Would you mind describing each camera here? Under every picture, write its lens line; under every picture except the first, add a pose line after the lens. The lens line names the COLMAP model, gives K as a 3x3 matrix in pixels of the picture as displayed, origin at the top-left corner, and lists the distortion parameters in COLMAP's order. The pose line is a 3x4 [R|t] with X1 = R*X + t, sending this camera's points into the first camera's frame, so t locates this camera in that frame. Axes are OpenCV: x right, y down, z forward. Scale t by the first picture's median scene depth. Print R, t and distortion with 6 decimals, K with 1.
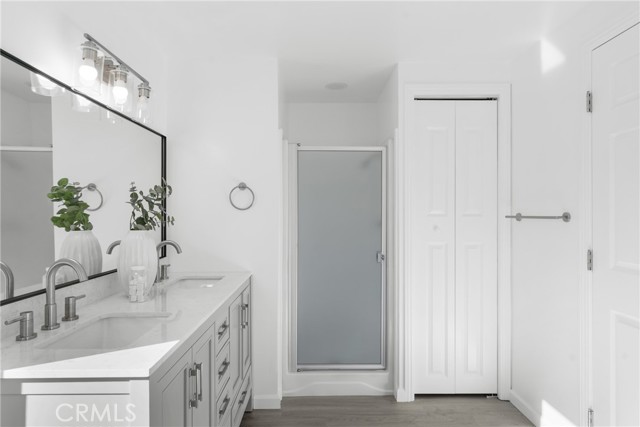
lens RADIAL K [[375.0, 0, 320.1], [0, 375.0, 212.8], [0, 0, 1]] dist [0.000330, 0.003393]
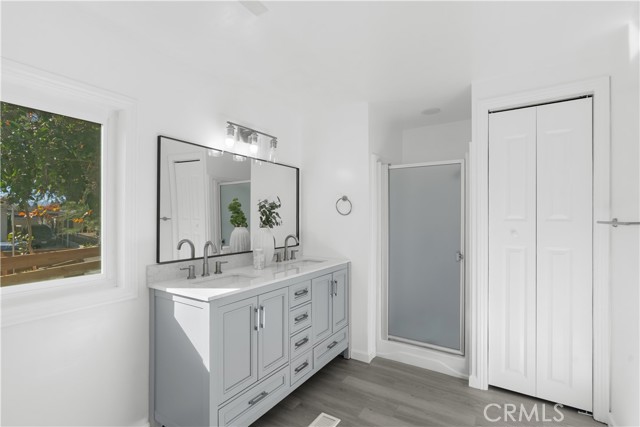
lens RADIAL K [[301.9, 0, 320.1], [0, 301.9, 216.2], [0, 0, 1]] dist [0.000463, 0.001448]
pose [[0.834216, 0.000956, -0.551437, 0.328896], [-0.000988, 0.999999, 0.000239, -0.003852], [0.551437, 0.000346, 0.834217, 0.001407]]
